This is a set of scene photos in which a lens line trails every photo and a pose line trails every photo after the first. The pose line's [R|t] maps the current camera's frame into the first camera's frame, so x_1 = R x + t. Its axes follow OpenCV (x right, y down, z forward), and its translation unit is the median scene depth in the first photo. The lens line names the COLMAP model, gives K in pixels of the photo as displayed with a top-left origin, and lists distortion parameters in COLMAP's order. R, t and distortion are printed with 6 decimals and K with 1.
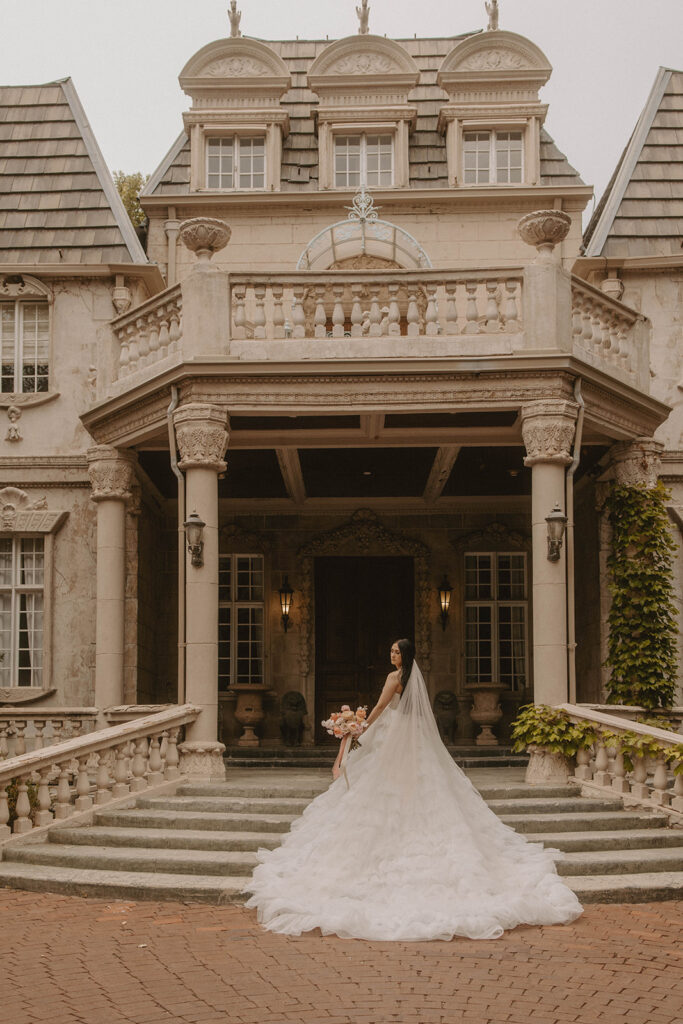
lens RADIAL K [[1014.5, 0, 300.5], [0, 1014.5, 634.3], [0, 0, 1]] dist [0.003070, 0.008225]
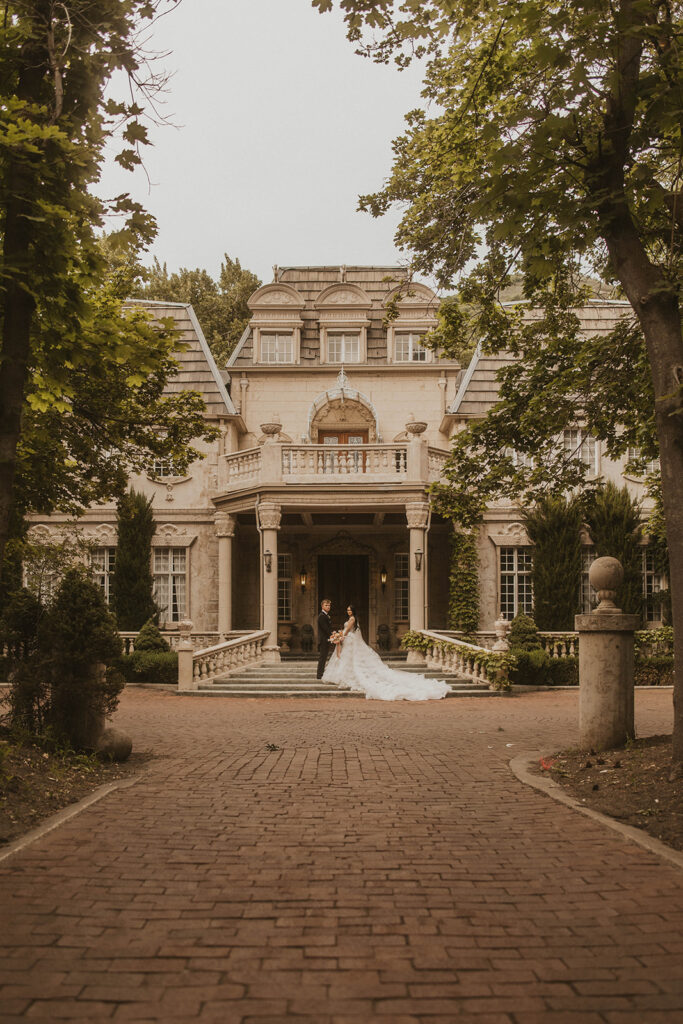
lens RADIAL K [[964.7, 0, 337.5], [0, 964.7, 585.8], [0, 0, 1]] dist [-0.022115, -0.009914]
pose [[0.999319, 0.001251, 0.036888, -0.018290], [-0.001990, 0.999798, 0.020009, -0.060232], [-0.036855, -0.020069, 0.999119, -0.952560]]
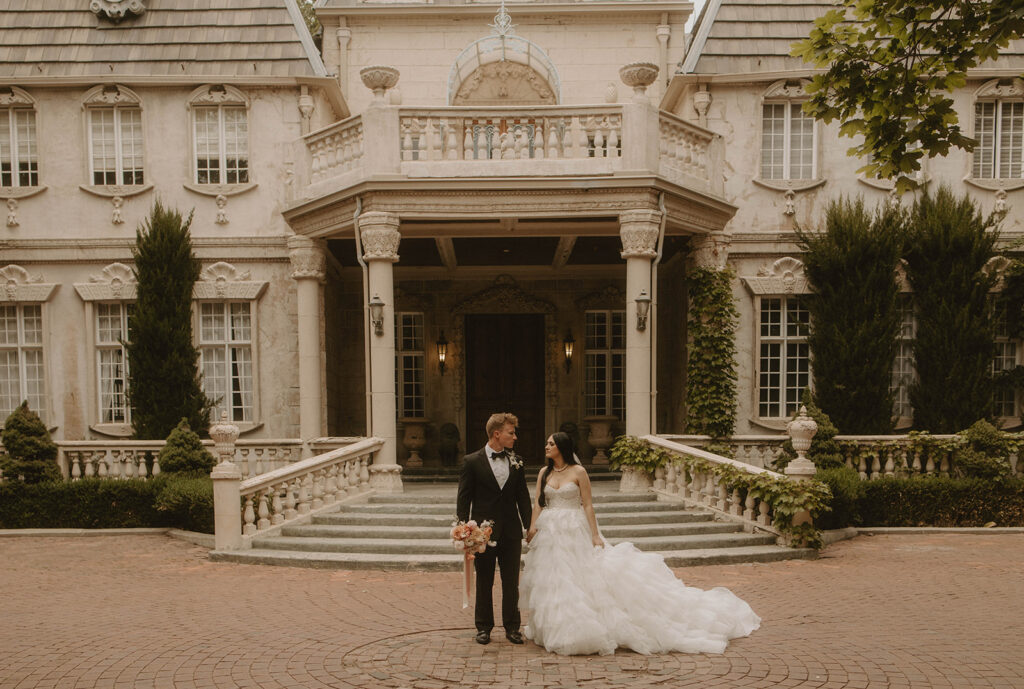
lens RADIAL K [[994.9, 0, 484.1], [0, 994.9, 481.9], [0, 0, 1]] dist [-0.012760, 0.003789]
pose [[0.999319, -0.009264, 0.035726, -0.008736], [0.004582, 0.991638, 0.128967, -0.033213], [-0.036622, -0.128716, 0.991005, -0.259518]]
